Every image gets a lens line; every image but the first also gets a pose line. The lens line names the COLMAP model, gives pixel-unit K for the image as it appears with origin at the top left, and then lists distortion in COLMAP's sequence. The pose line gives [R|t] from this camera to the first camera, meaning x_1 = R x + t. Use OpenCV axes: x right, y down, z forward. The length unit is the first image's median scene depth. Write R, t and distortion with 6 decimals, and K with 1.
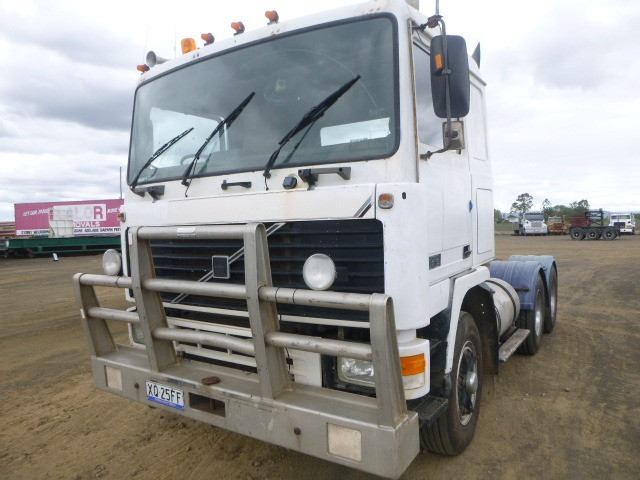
lens RADIAL K [[468.6, 0, 323.6], [0, 468.6, 243.4], [0, 0, 1]] dist [-0.041432, 0.012510]
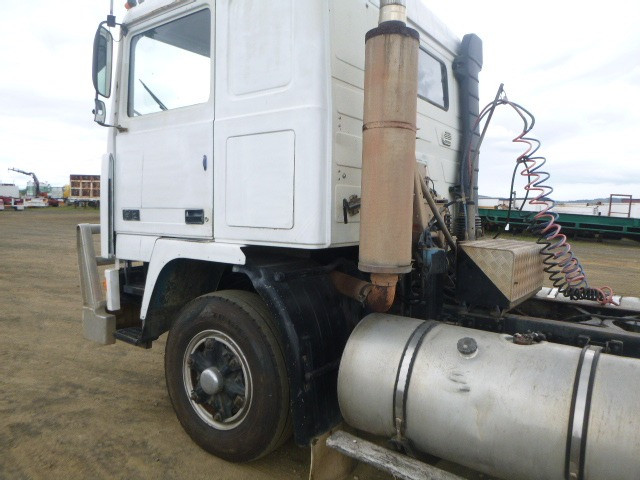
lens RADIAL K [[468.6, 0, 323.6], [0, 468.6, 243.4], [0, 0, 1]] dist [-0.041432, 0.012510]
pose [[-0.056124, 0.104023, -0.992990, 1.297002], [-0.075654, 0.991255, 0.108117, -0.051409], [0.995553, 0.081192, -0.047763, 1.442218]]
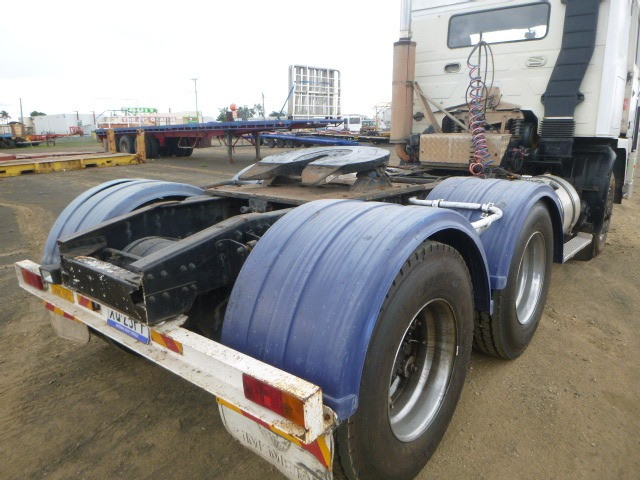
lens RADIAL K [[470.3, 0, 320.0], [0, 470.3, 240.0], [0, 0, 1]] dist [-0.025014, 0.000979]
pose [[-0.992023, -0.001494, 0.126047, 0.578378], [0.034002, 0.959696, 0.278976, -0.096461], [-0.121384, 0.281036, -0.951990, 3.542992]]
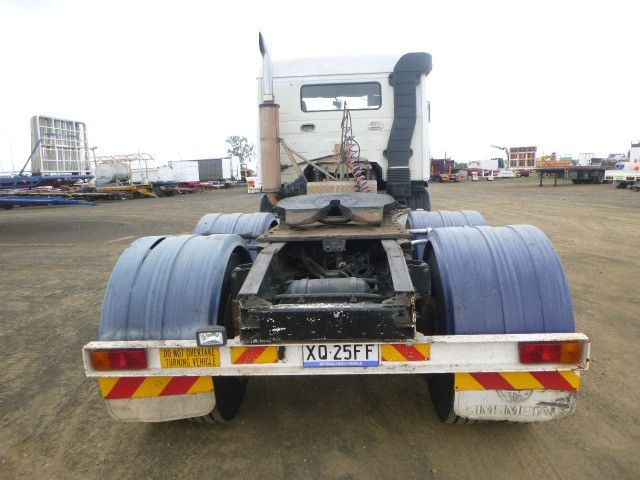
lens RADIAL K [[468.6, 0, 323.6], [0, 468.6, 243.4], [0, 0, 1]] dist [-0.041432, 0.012510]
pose [[-0.871063, 0.118533, -0.476654, 1.350015], [0.024724, 0.979795, 0.198470, -0.117297], [0.490549, 0.161095, -0.856394, 3.539241]]
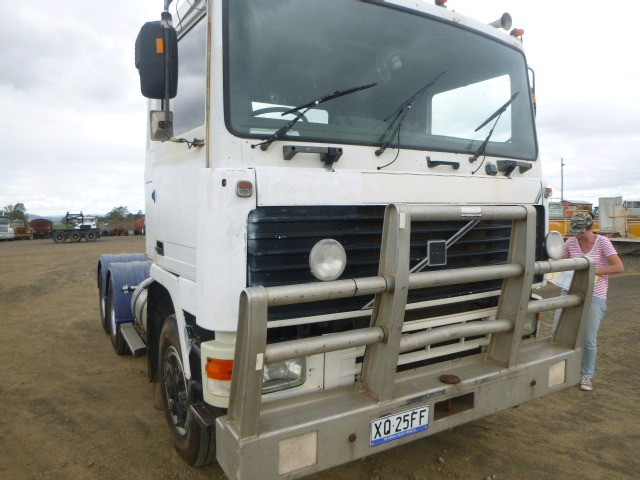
lens RADIAL K [[468.6, 0, 323.6], [0, 468.6, 243.4], [0, 0, 1]] dist [-0.041432, 0.012510]
pose [[0.448348, -0.032723, 0.893260, -1.131112], [0.042087, 0.998994, 0.015471, 0.008994], [-0.892868, 0.030658, 0.449274, 0.796151]]
